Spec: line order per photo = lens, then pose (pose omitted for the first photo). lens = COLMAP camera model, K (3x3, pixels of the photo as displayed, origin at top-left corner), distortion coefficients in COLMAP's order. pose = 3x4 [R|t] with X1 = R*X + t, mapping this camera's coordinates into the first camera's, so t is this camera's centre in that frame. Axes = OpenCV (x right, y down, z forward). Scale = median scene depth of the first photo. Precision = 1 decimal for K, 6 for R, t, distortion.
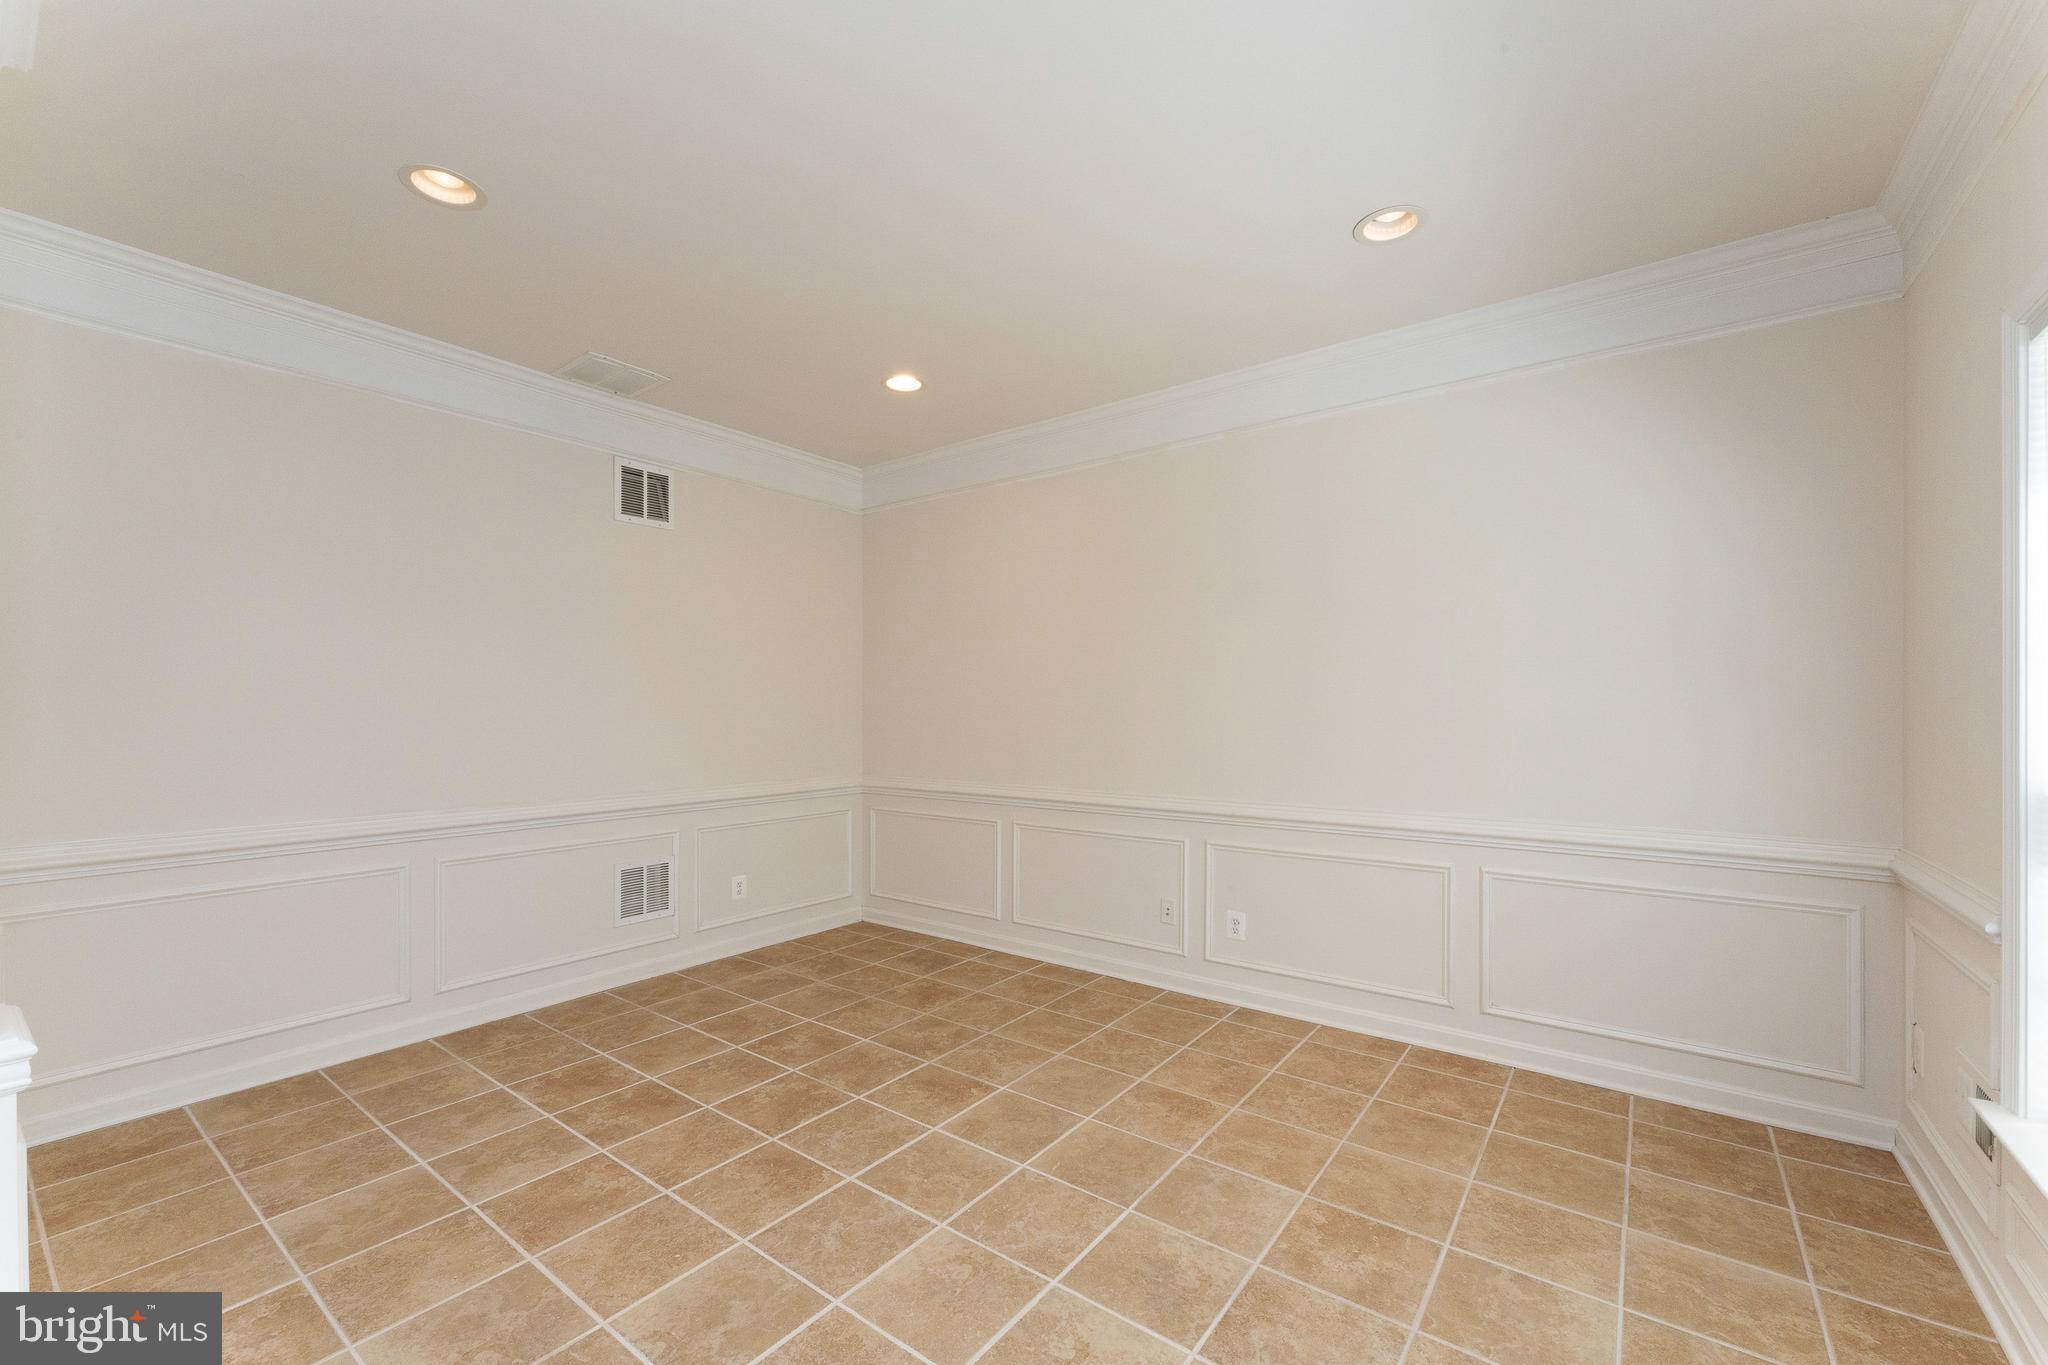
lens RADIAL K [[830.9, 0, 1021.1], [0, 830.9, 694.9], [0, 0, 1]] dist [0.000726, -0.000660]
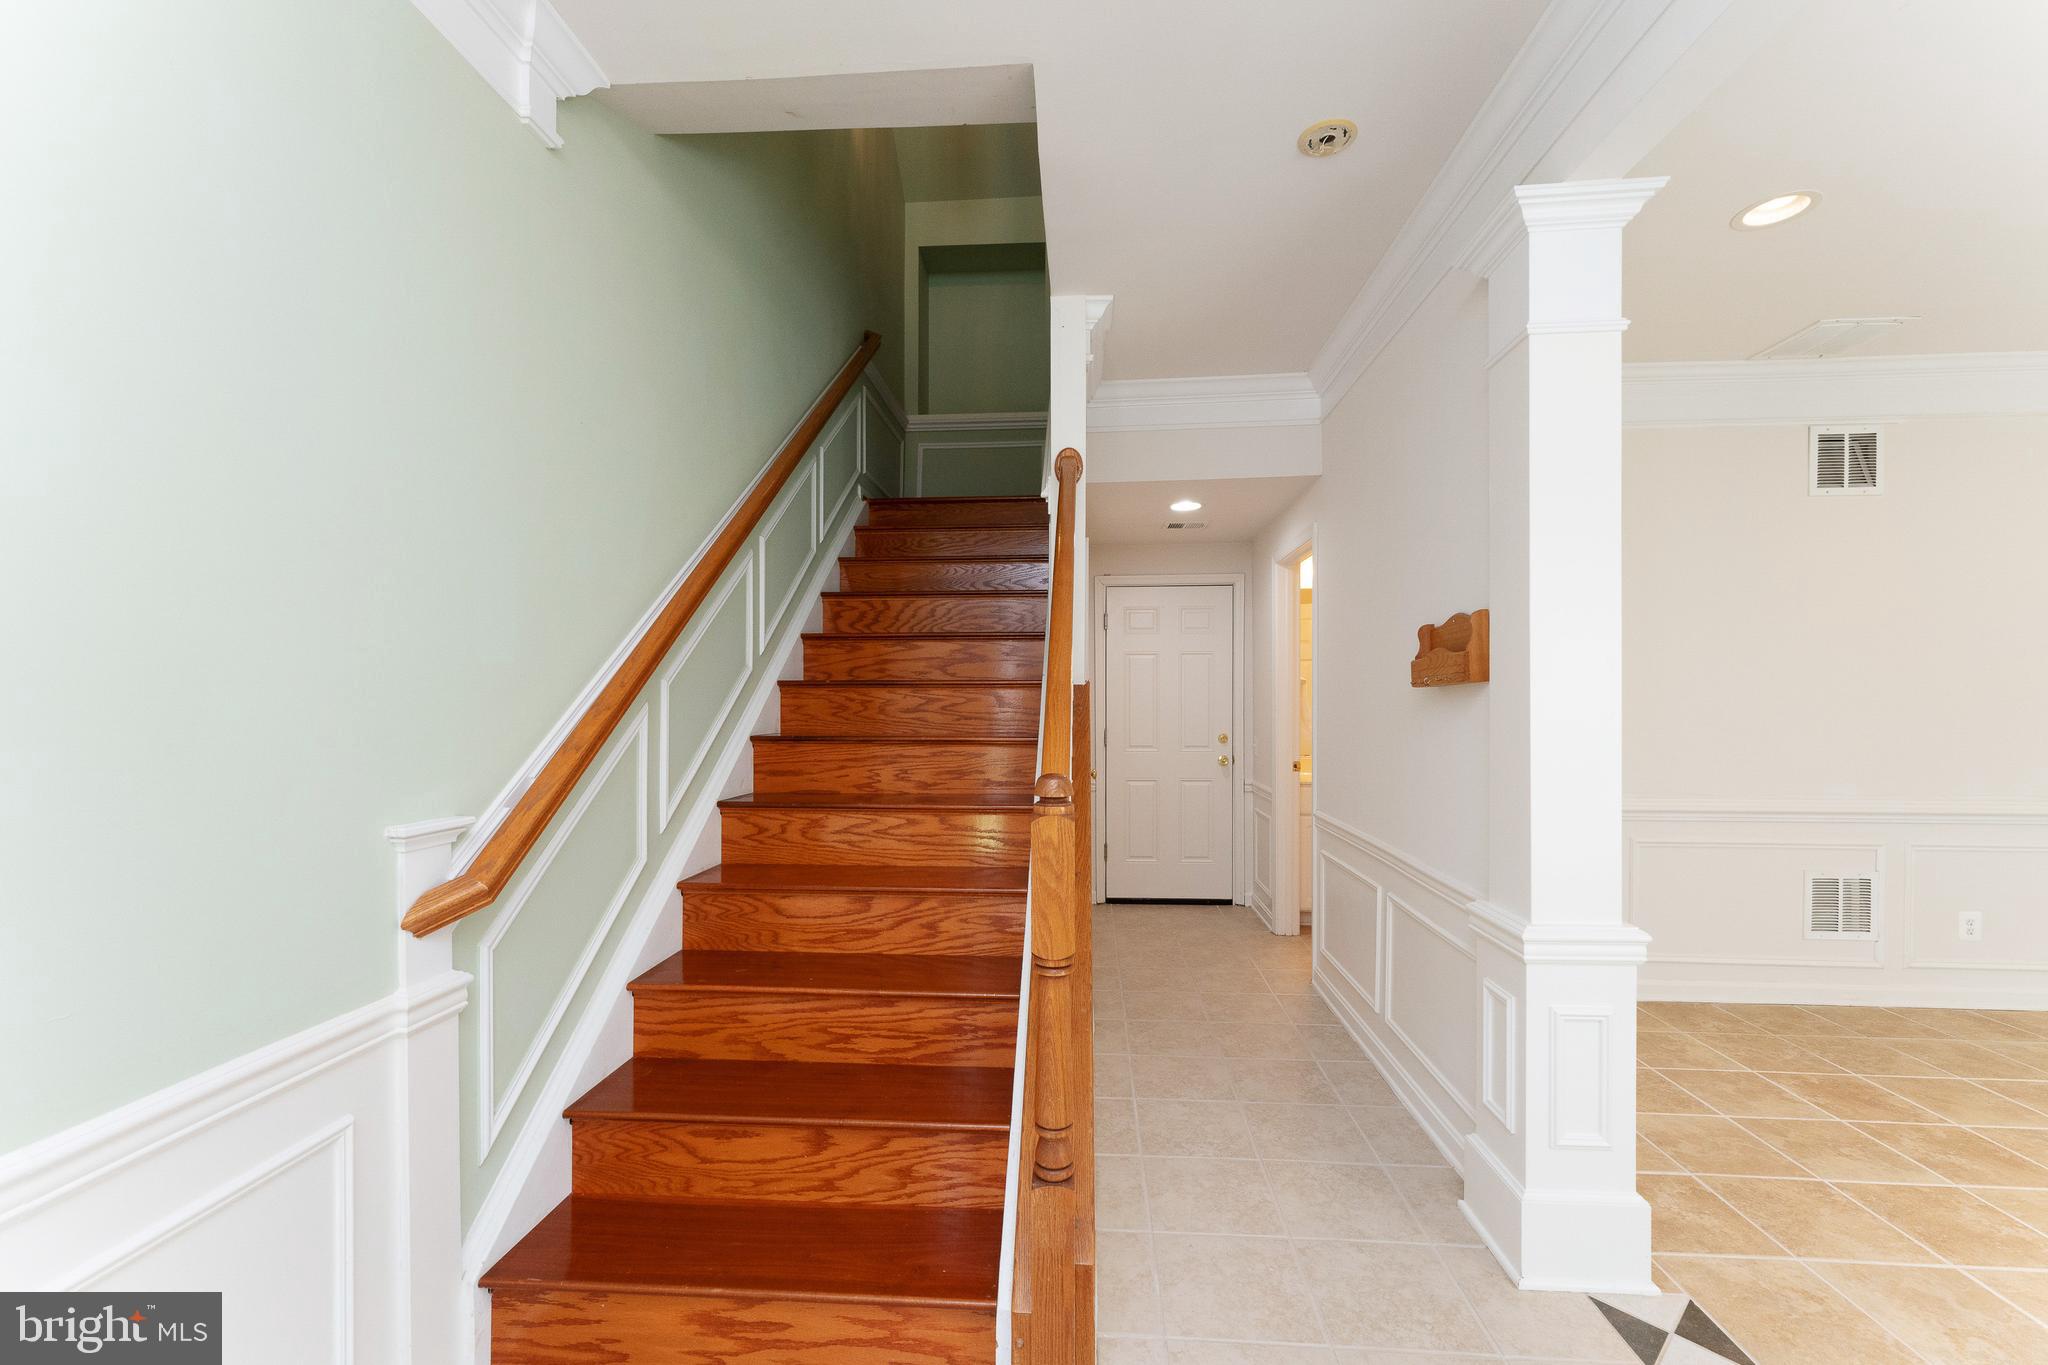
lens RADIAL K [[830.9, 0, 1025.9], [0, 830.9, 692.0], [0, 0, 1]] dist [0.000726, -0.000660]
pose [[0.540943, -0.003586, -0.841052, -0.180692], [0.010047, 0.999947, 0.002198, -0.004518], [0.840999, -0.009639, 0.540950, -0.220539]]
